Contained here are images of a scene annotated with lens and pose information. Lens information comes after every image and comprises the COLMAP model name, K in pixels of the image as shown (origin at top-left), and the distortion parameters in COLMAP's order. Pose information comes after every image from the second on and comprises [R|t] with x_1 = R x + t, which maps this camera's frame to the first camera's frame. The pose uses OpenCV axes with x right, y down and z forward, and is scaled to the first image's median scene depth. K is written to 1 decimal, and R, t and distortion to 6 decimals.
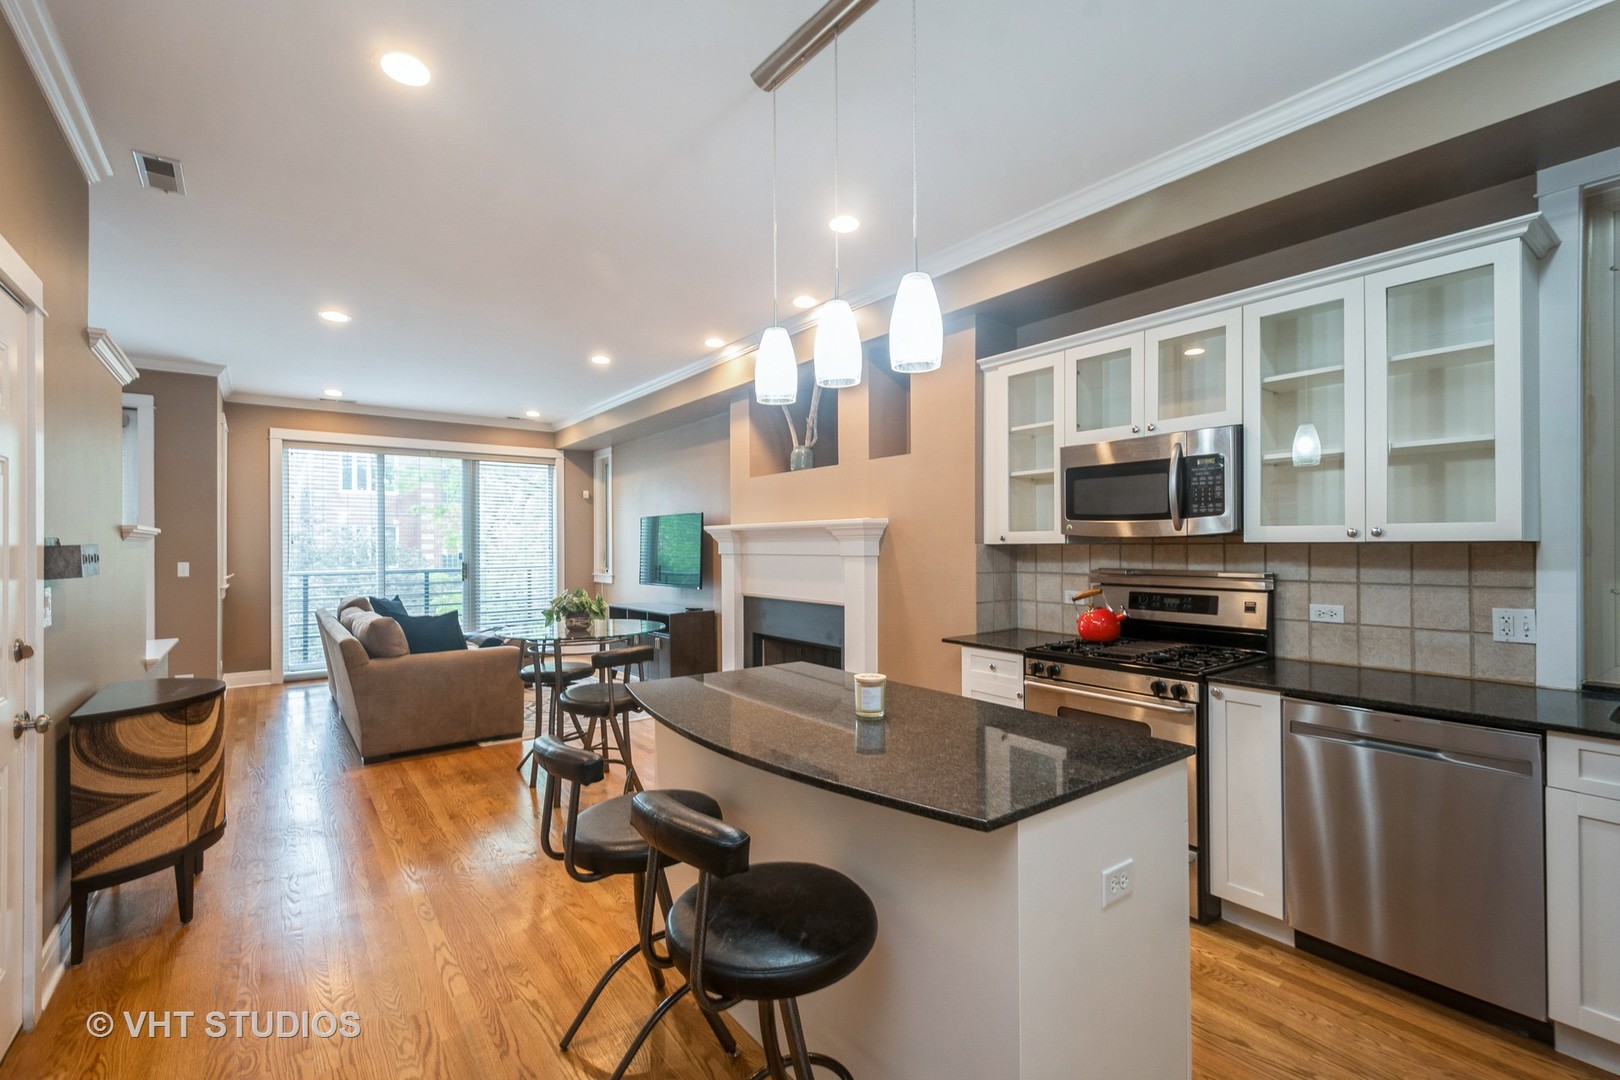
lens RADIAL K [[713.3, 0, 815.0], [0, 713.3, 542.6], [0, 0, 1]] dist [0.010715, -0.000263]
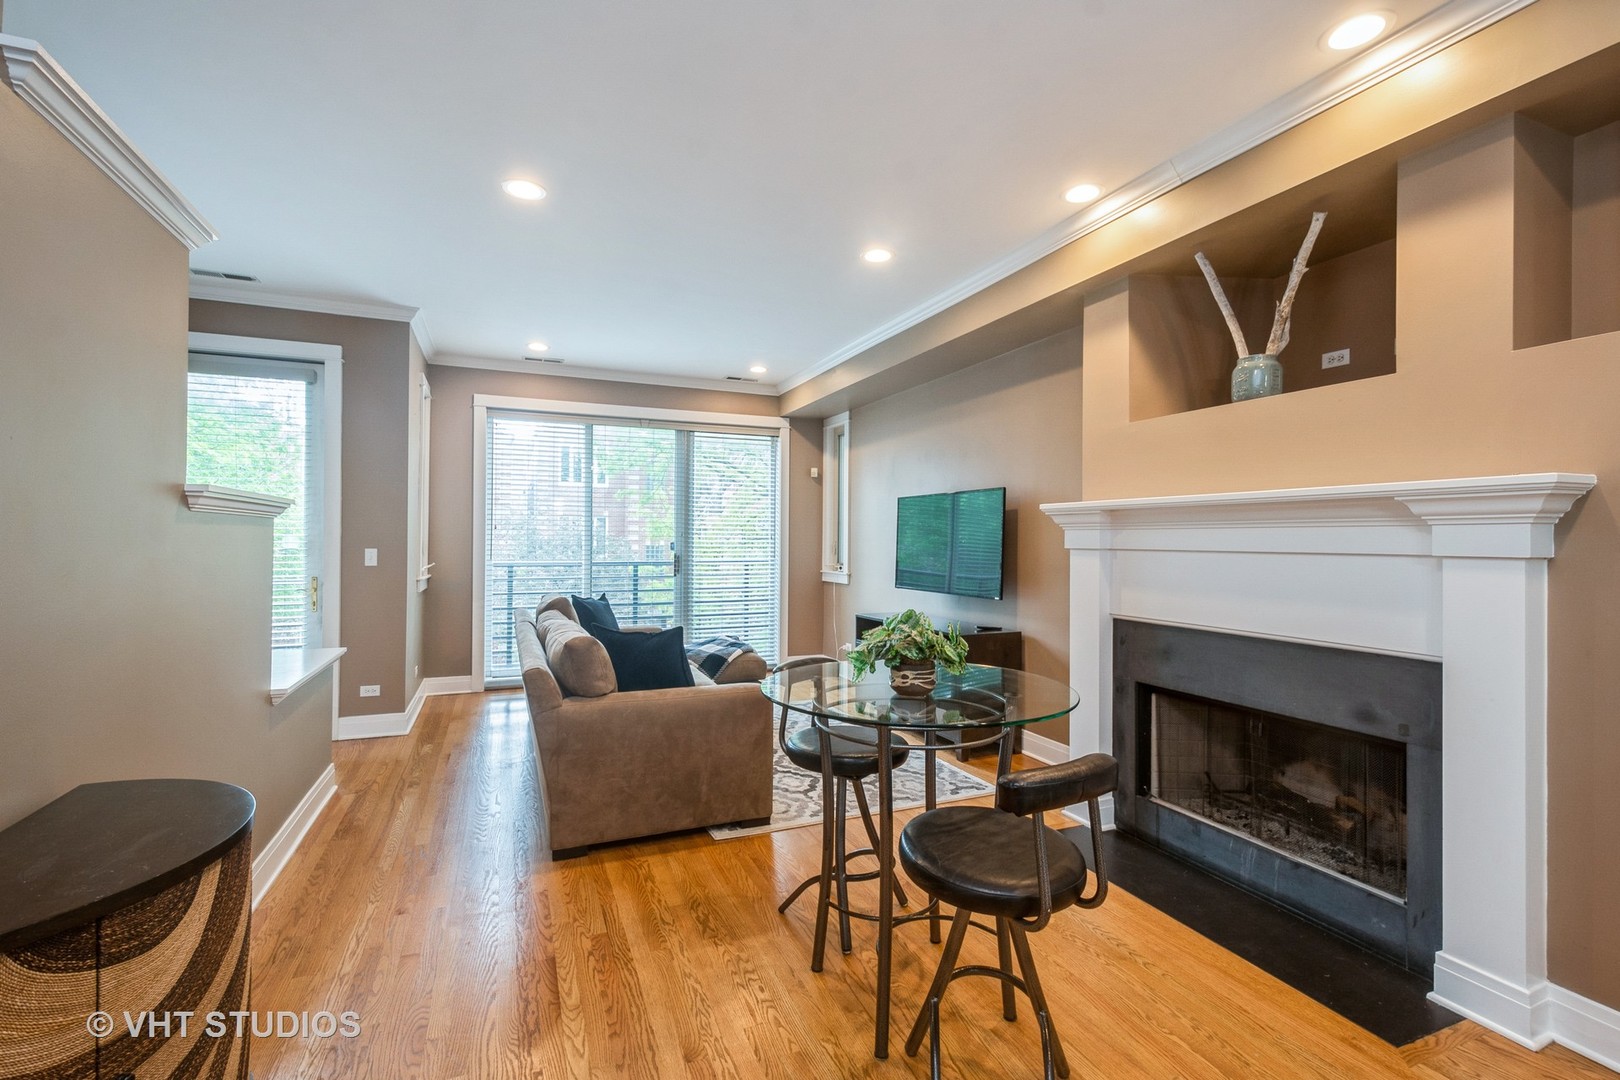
lens RADIAL K [[704.9, 0, 807.1], [0, 704.9, 543.2], [0, 0, 1]] dist [0.009157, -0.000832]
pose [[0.968206, 0.014002, -0.249761, -0.235371], [-0.012093, 0.999885, 0.009175, 0.009677], [0.249861, -0.005863, 0.968264, 0.413690]]
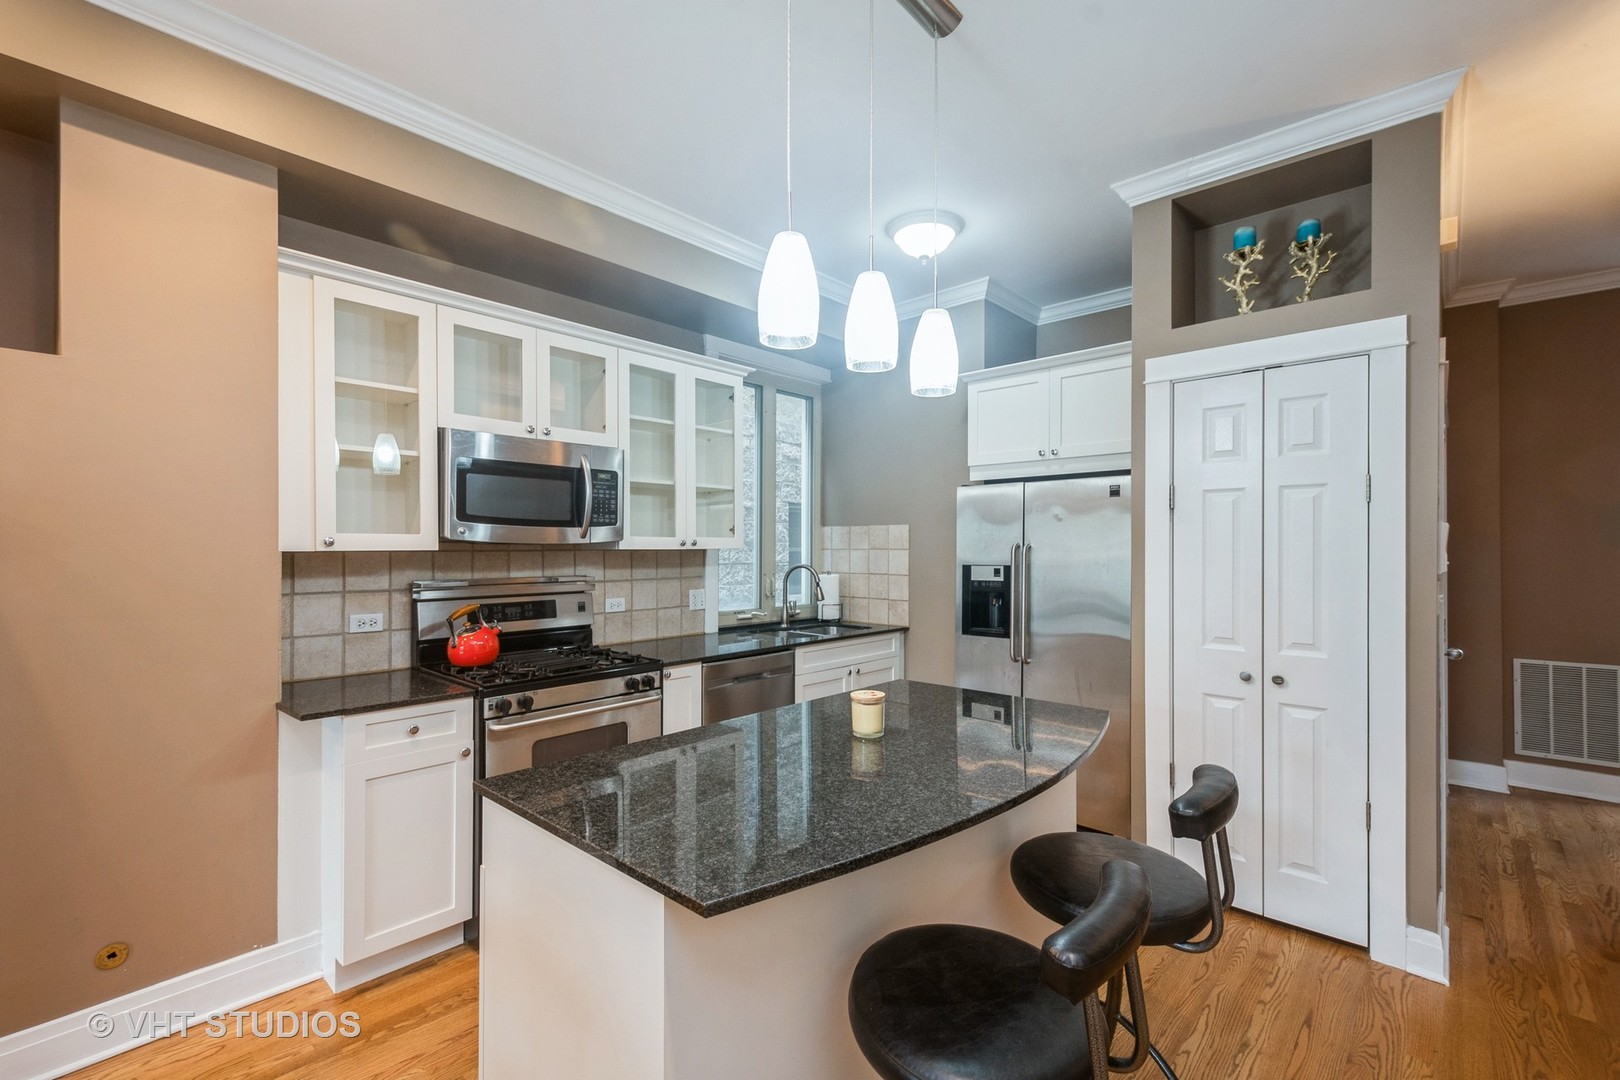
lens RADIAL K [[704.9, 0, 807.1], [0, 704.9, 543.2], [0, 0, 1]] dist [0.009157, -0.000832]
pose [[-0.173316, 0.011360, 0.984801, -0.346511], [0.000608, 0.999935, -0.011428, 0.001621], [-0.984866, -0.001382, -0.173311, 0.525403]]
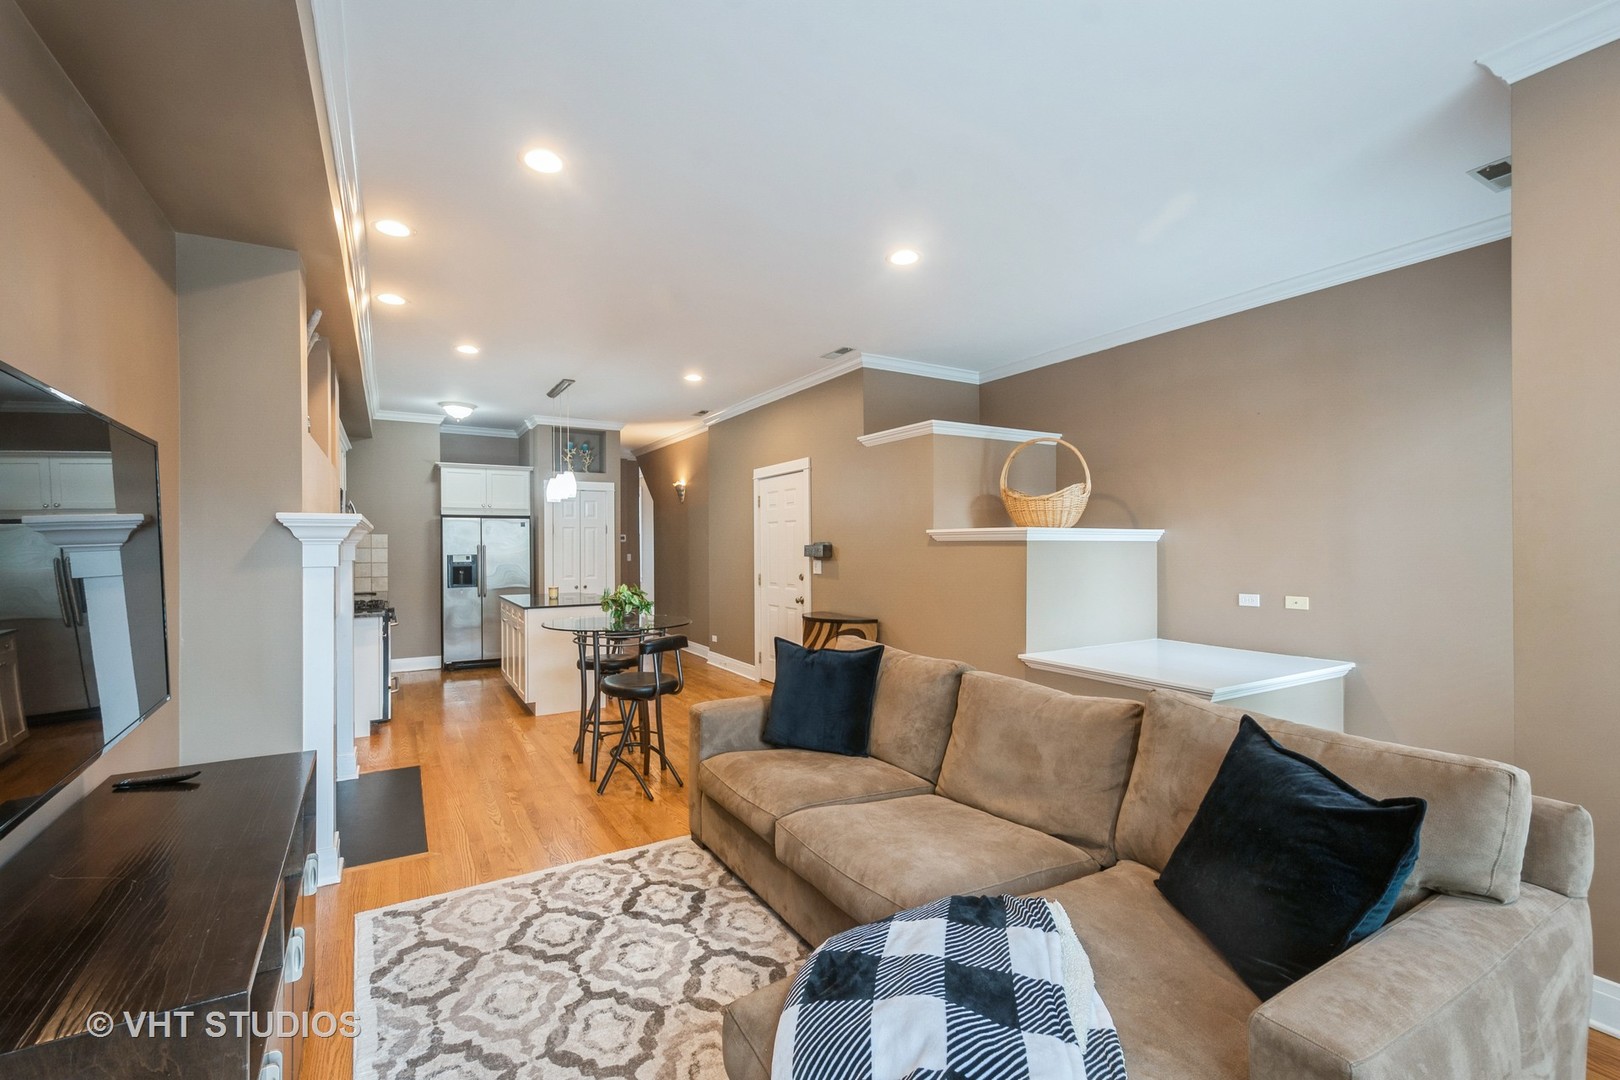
lens RADIAL K [[708.4, 0, 811.5], [0, 708.4, 548.2], [0, 0, 1]] dist [0.008029, -0.000635]
pose [[-0.992815, 0.010392, 0.119208, -0.646031], [0.010869, 0.999935, 0.003356, 0.004290], [-0.119166, 0.004628, -0.992864, 1.761191]]
